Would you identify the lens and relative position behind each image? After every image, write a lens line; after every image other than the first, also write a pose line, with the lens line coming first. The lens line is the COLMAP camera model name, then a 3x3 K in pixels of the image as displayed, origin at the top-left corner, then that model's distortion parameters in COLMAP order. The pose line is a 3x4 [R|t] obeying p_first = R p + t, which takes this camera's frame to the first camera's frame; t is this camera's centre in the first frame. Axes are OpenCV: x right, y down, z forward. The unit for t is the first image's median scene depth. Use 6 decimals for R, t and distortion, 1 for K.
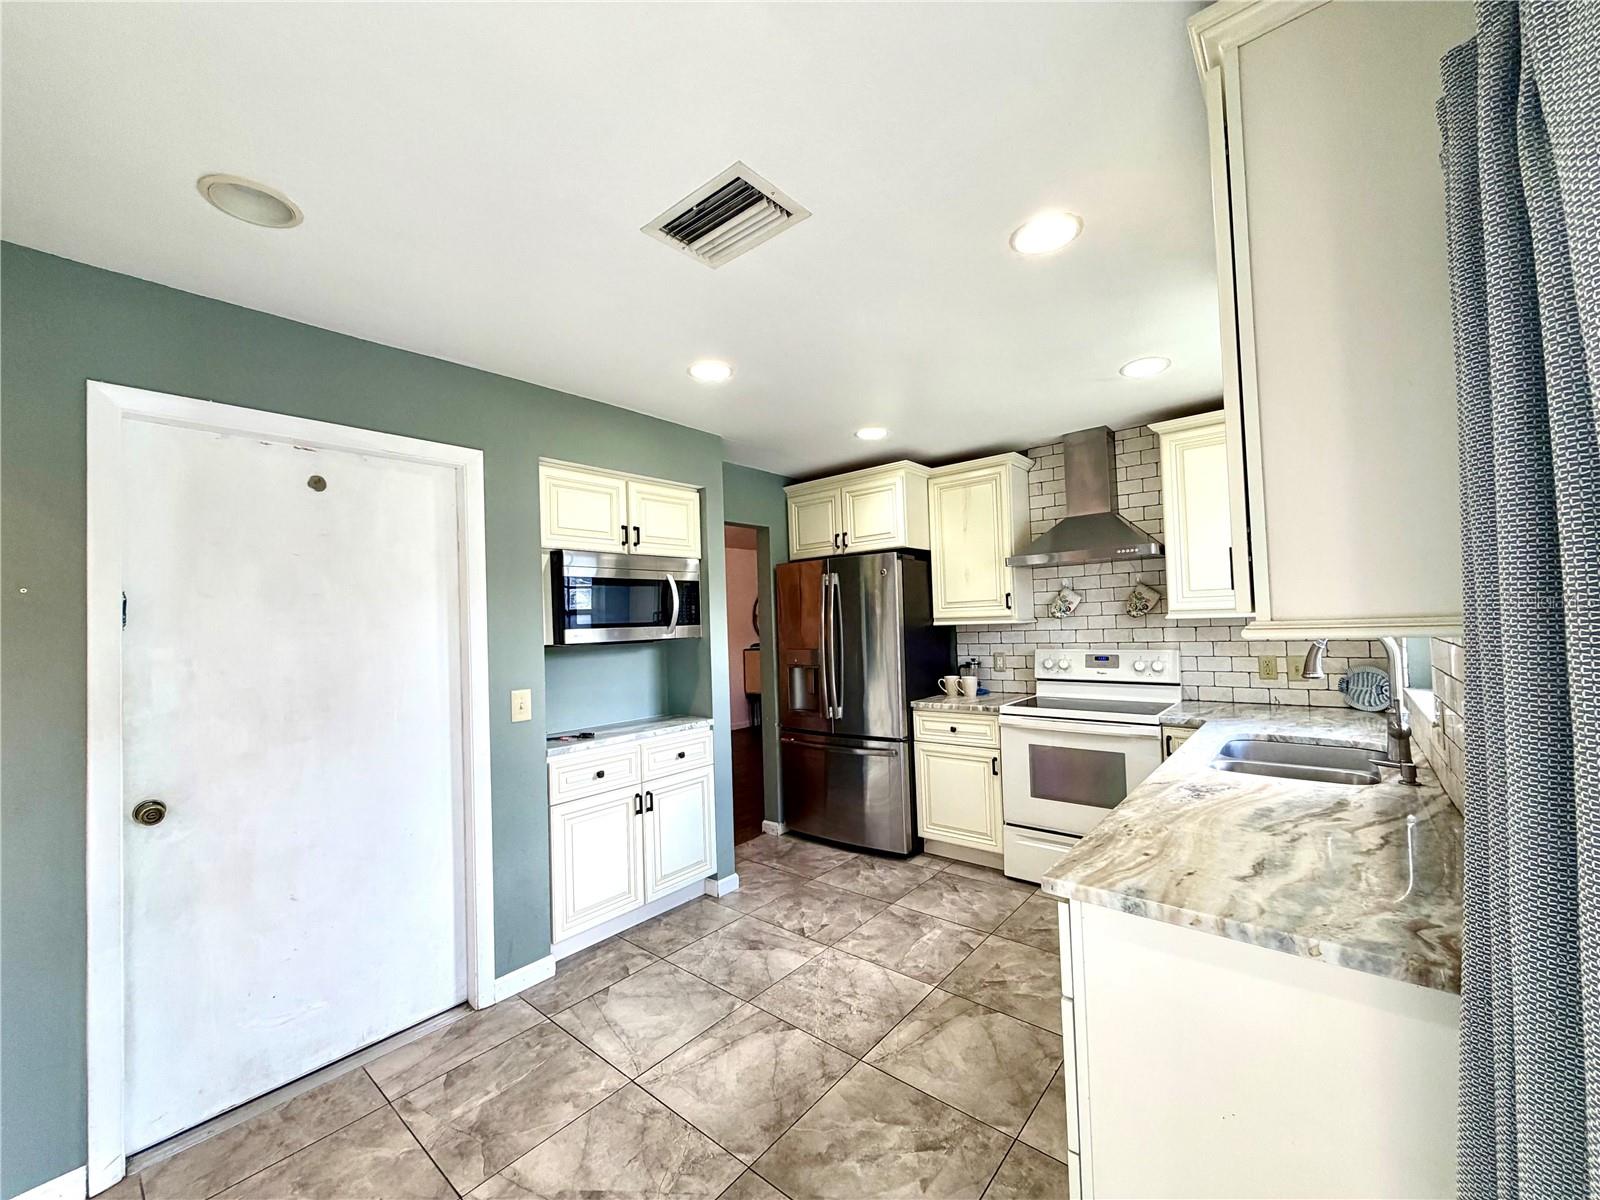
lens RADIAL K [[635.1, 0, 797.7], [0, 635.1, 603.6], [0, 0, 1]] dist [0.000064, 0.000131]
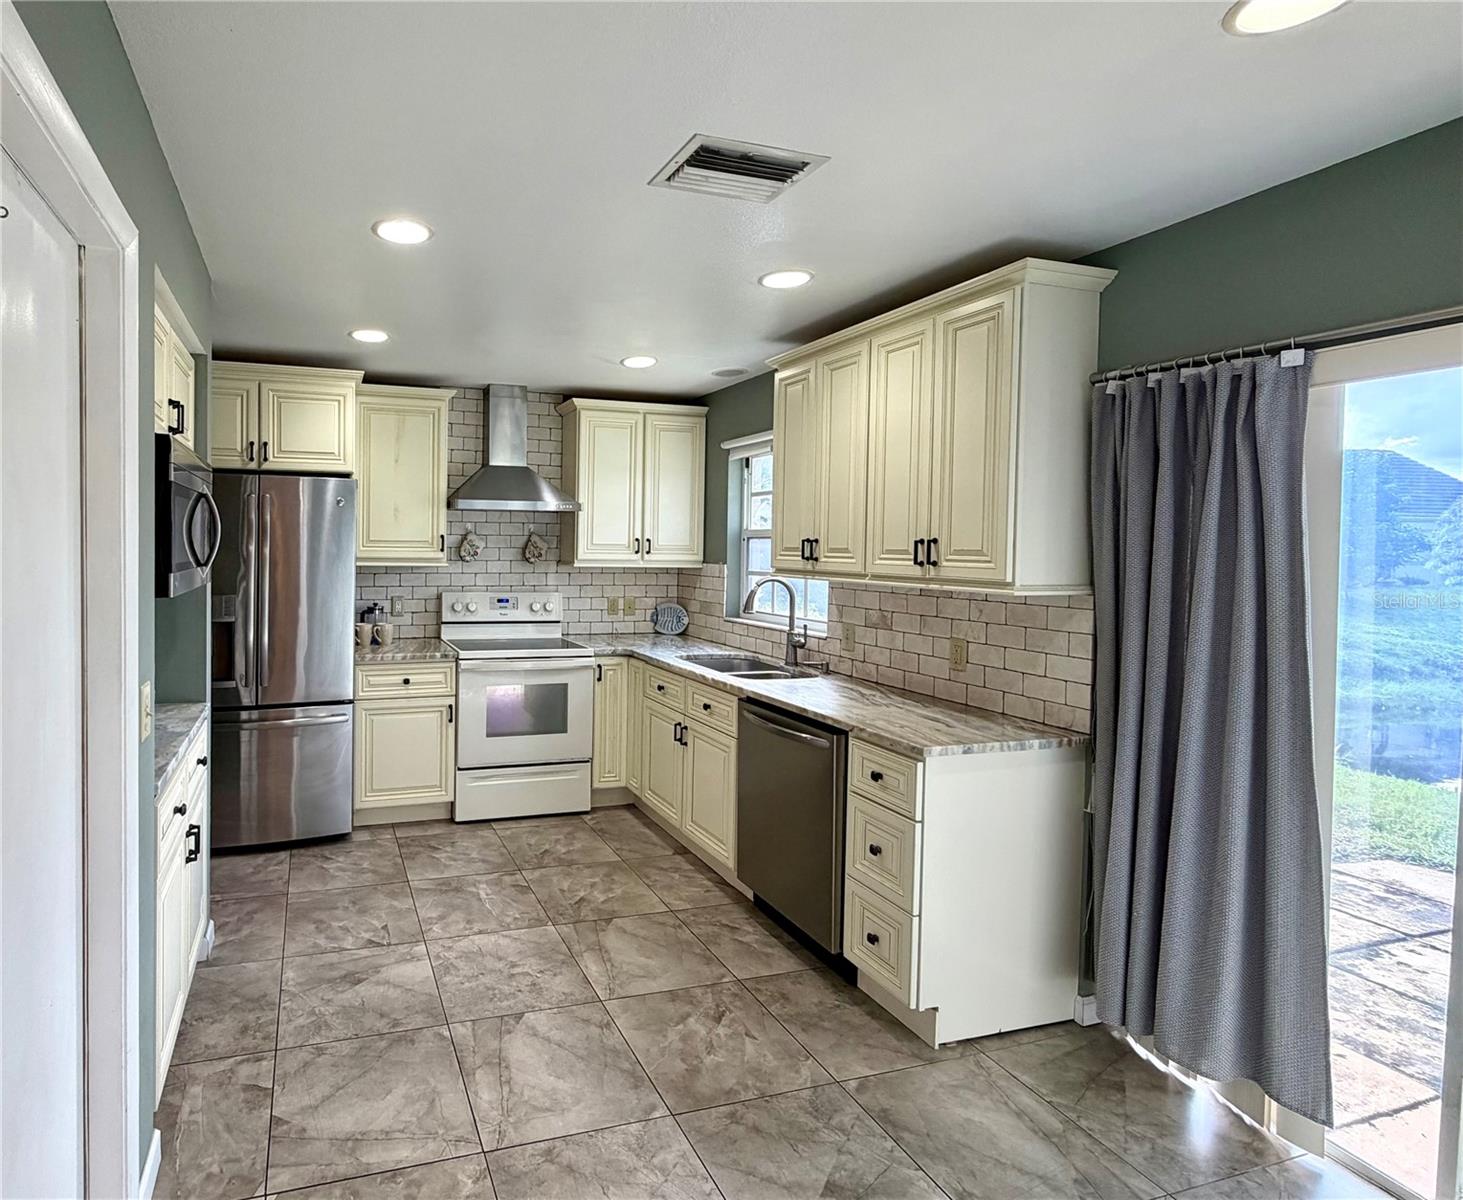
lens RADIAL K [[754.1, 0, 519.2], [0, 754.1, 561.7], [0, 0, 1]] dist [-0.000245, -0.000259]
pose [[0.565816, 0.022447, 0.824226, -0.667629], [-0.058575, 0.998198, 0.013025, 0.002895], [-0.822448, -0.055648, 0.566112, 0.309936]]
